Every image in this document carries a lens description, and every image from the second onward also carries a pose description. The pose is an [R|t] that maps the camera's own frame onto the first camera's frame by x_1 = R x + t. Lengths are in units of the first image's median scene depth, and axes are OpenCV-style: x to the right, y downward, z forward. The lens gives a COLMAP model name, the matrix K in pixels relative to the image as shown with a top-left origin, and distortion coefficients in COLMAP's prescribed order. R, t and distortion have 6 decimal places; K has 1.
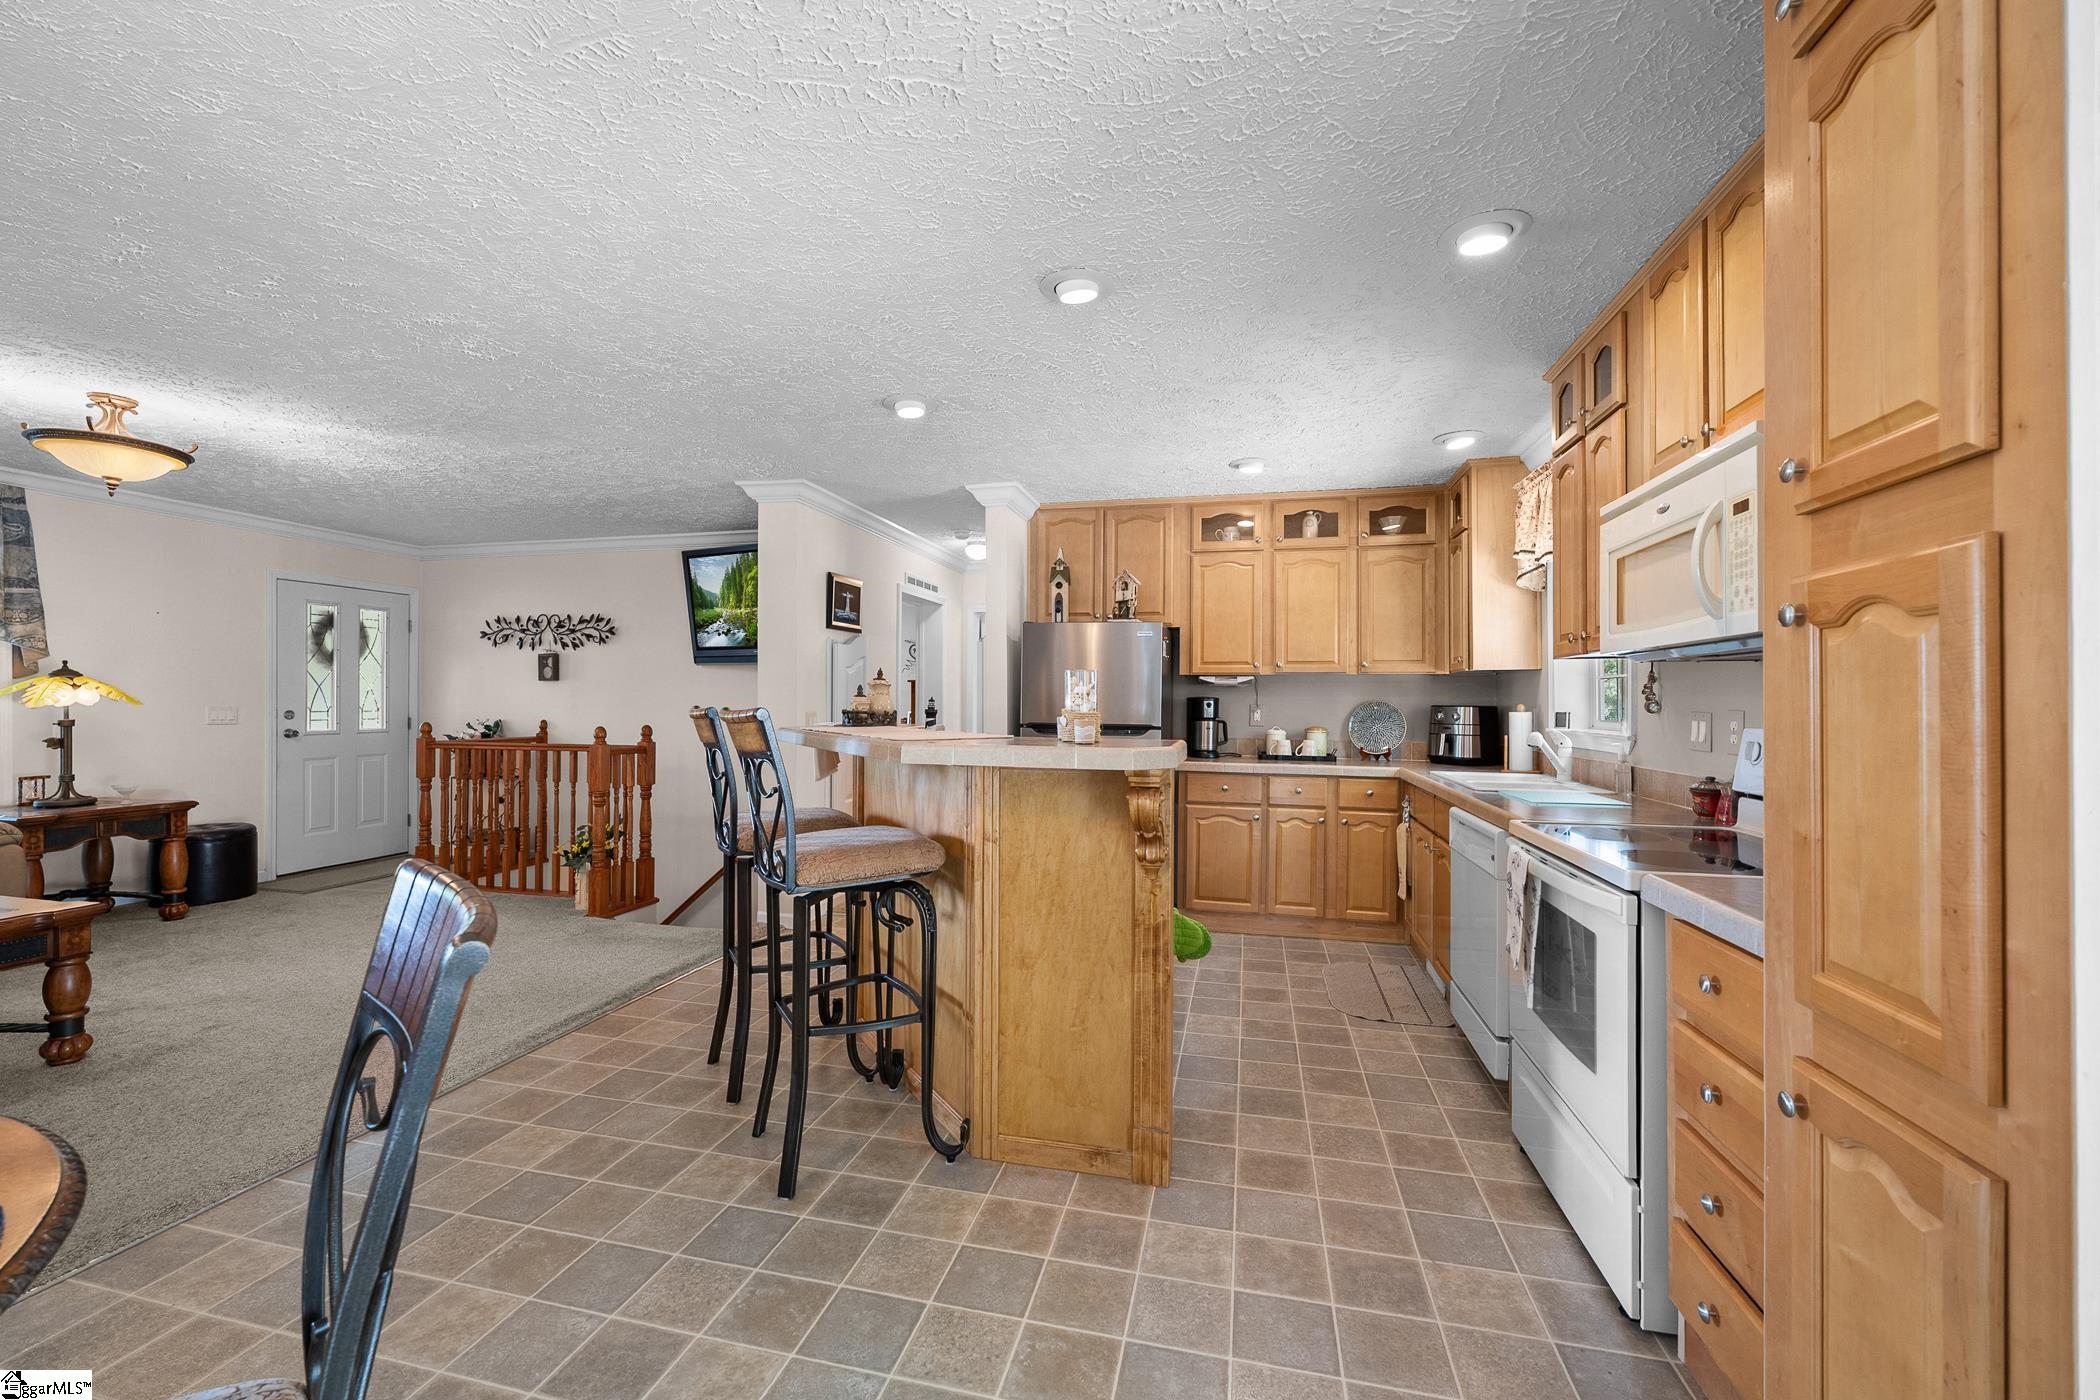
lens RADIAL K [[840.6, 0, 1042.5], [0, 840.6, 691.5], [0, 0, 1]] dist [0.001231, 0.000542]
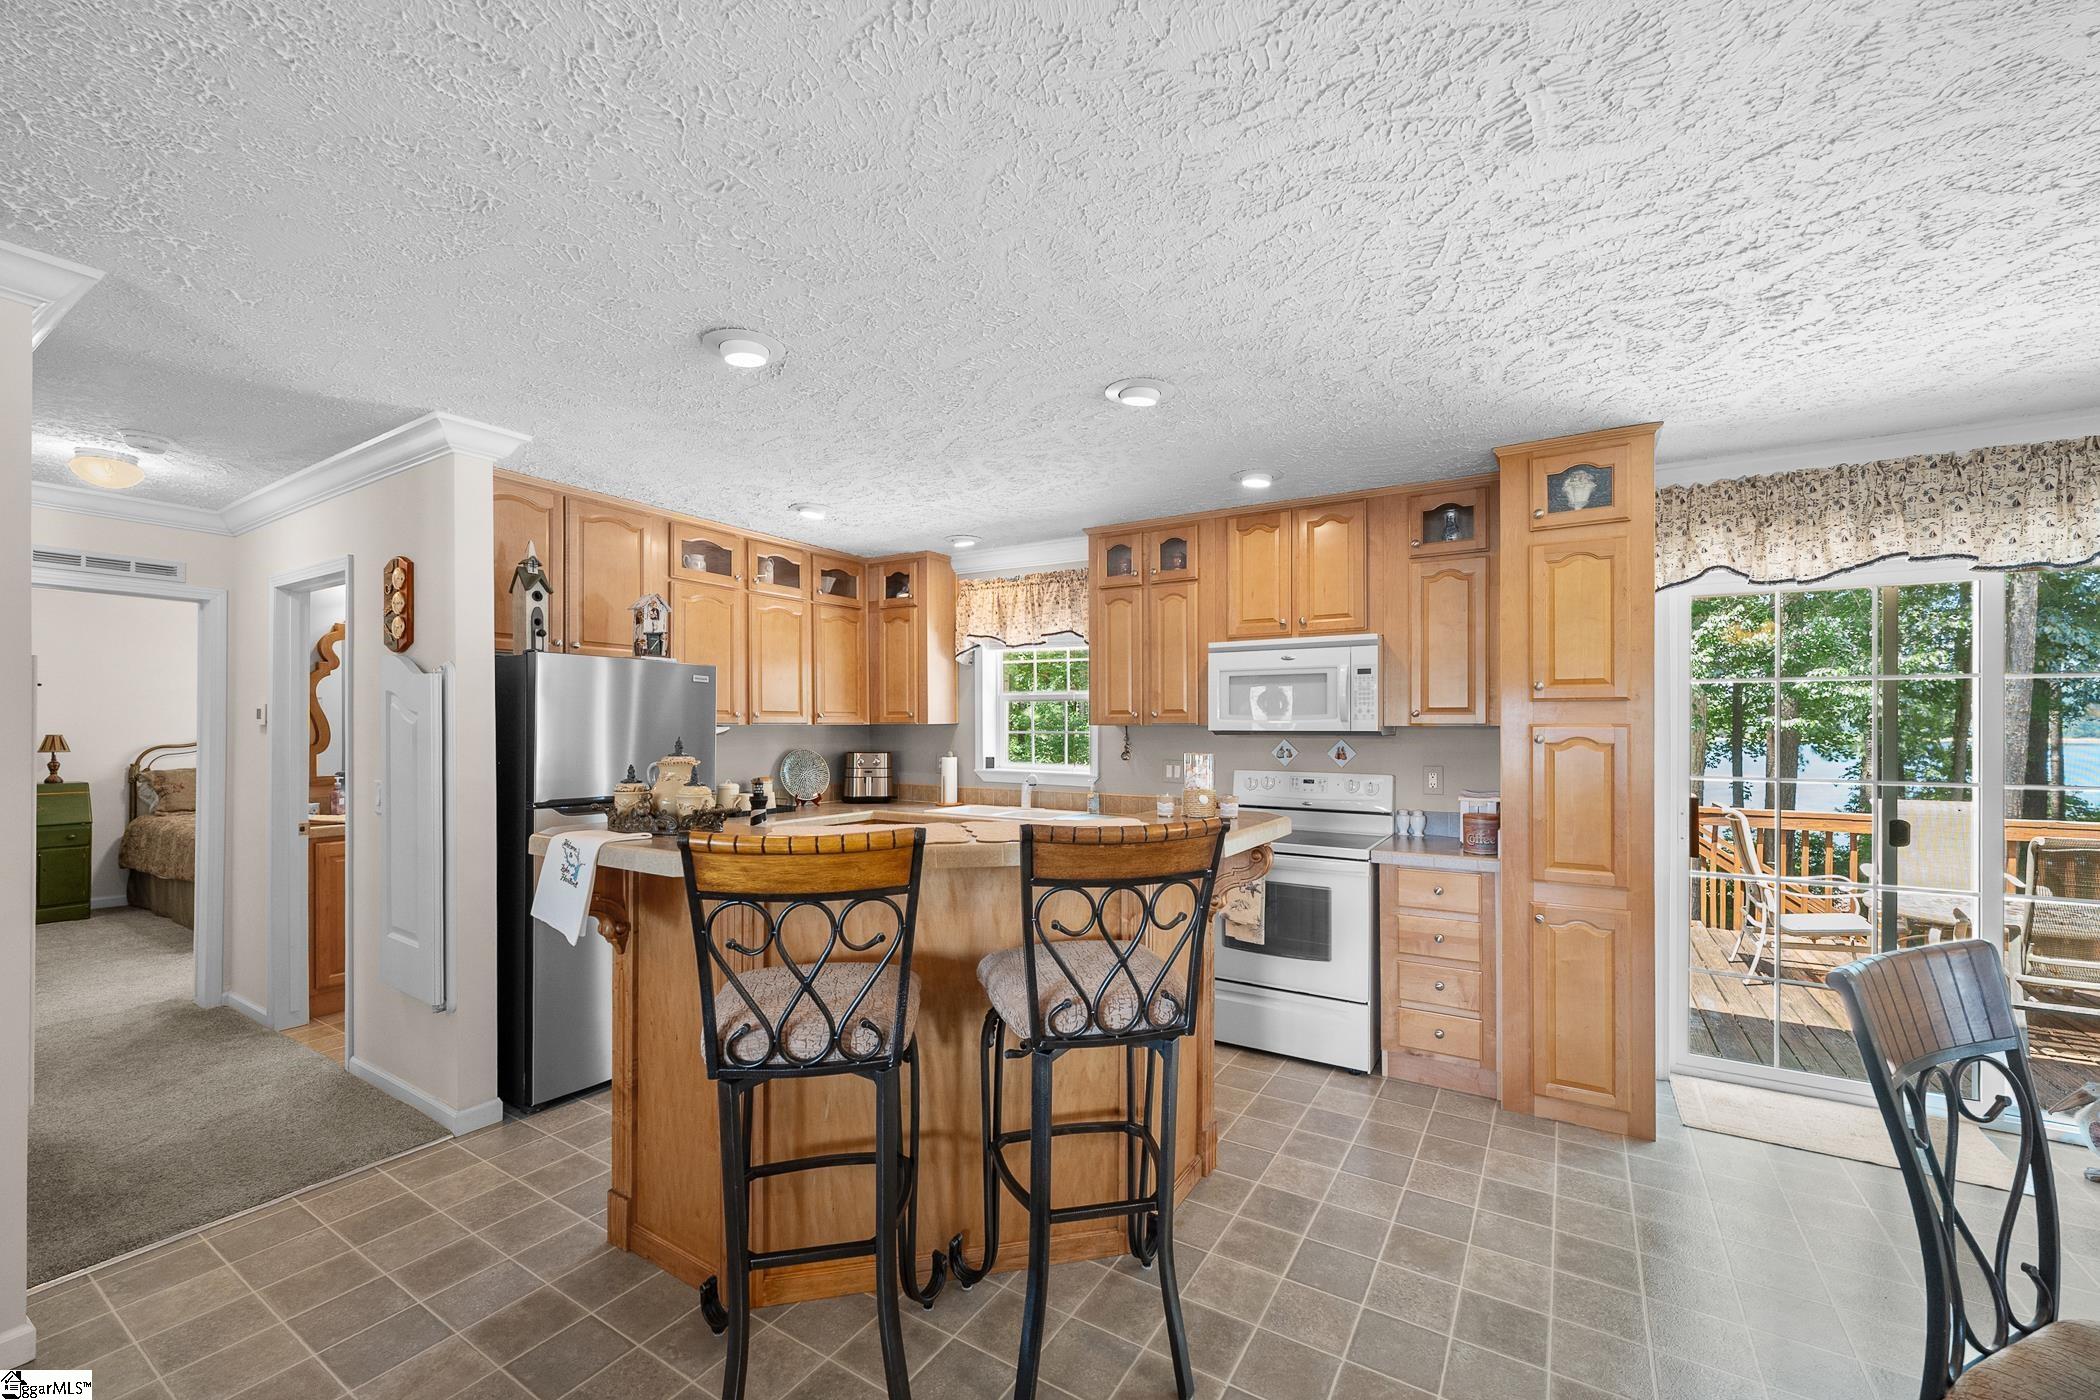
lens RADIAL K [[840.6, 0, 1036.7], [0, 840.6, 725.0], [0, 0, 1]] dist [0.001231, 0.000542]
pose [[0.314697, -0.006130, 0.949172, -0.456809], [-0.013079, 0.999856, 0.010794, -0.030565], [-0.949102, -0.015812, 0.314572, 0.353944]]
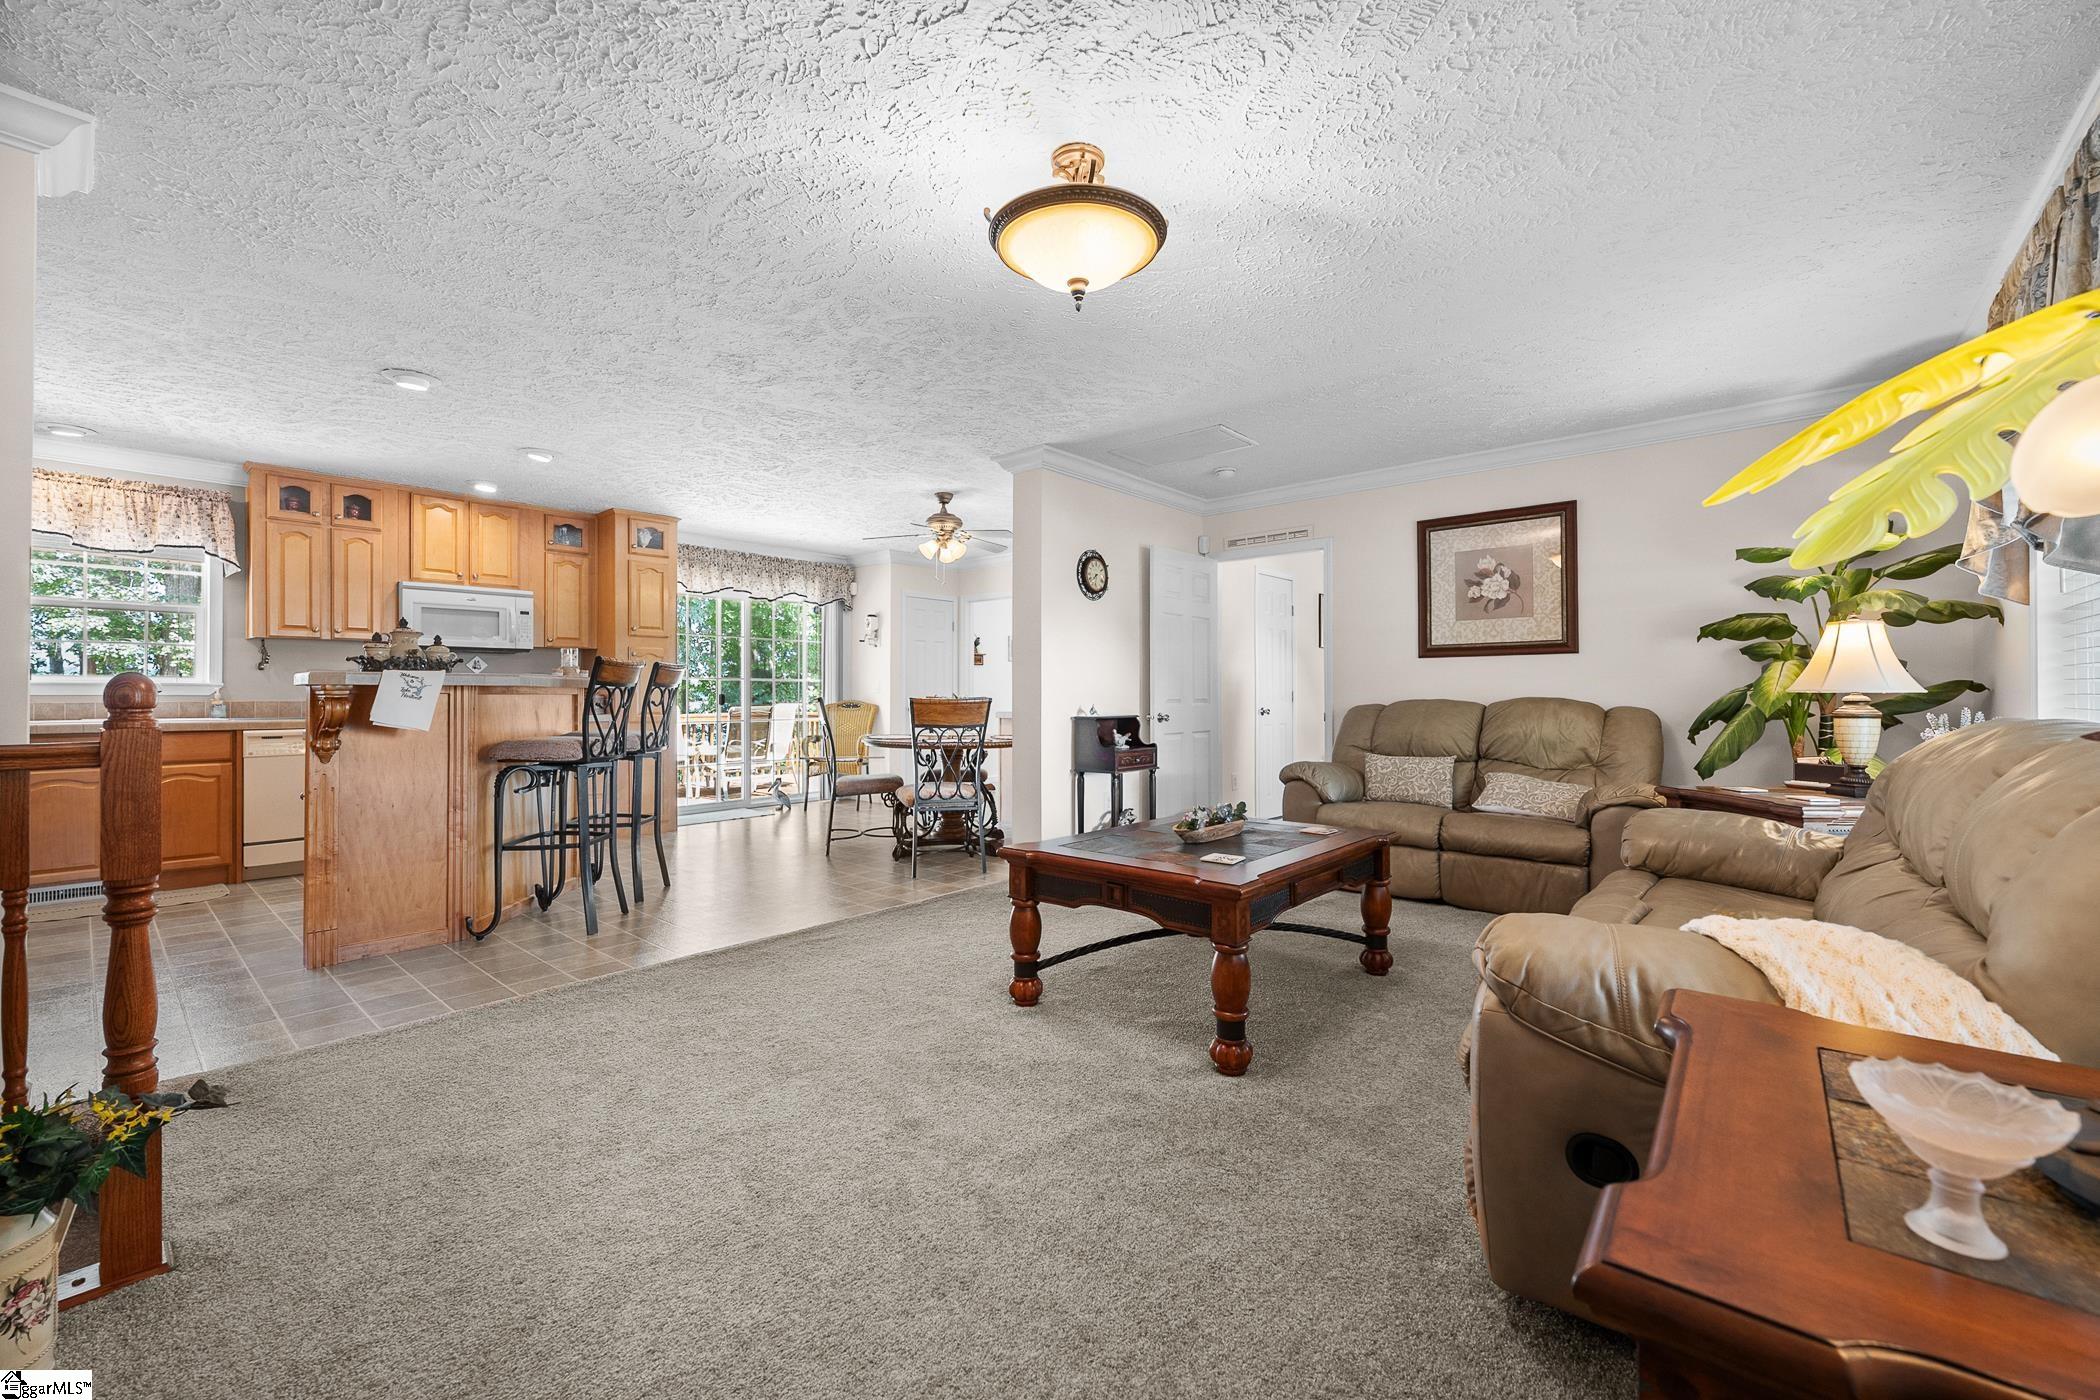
lens RADIAL K [[840.6, 0, 1058.2], [0, 840.6, 697.1], [0, 0, 1]] dist [0.001231, 0.000542]
pose [[-0.876166, 0.006467, 0.481966, -0.905245], [-0.003905, 0.999782, -0.020514, 0.064370], [-0.481994, -0.019856, -0.875950, 0.962719]]
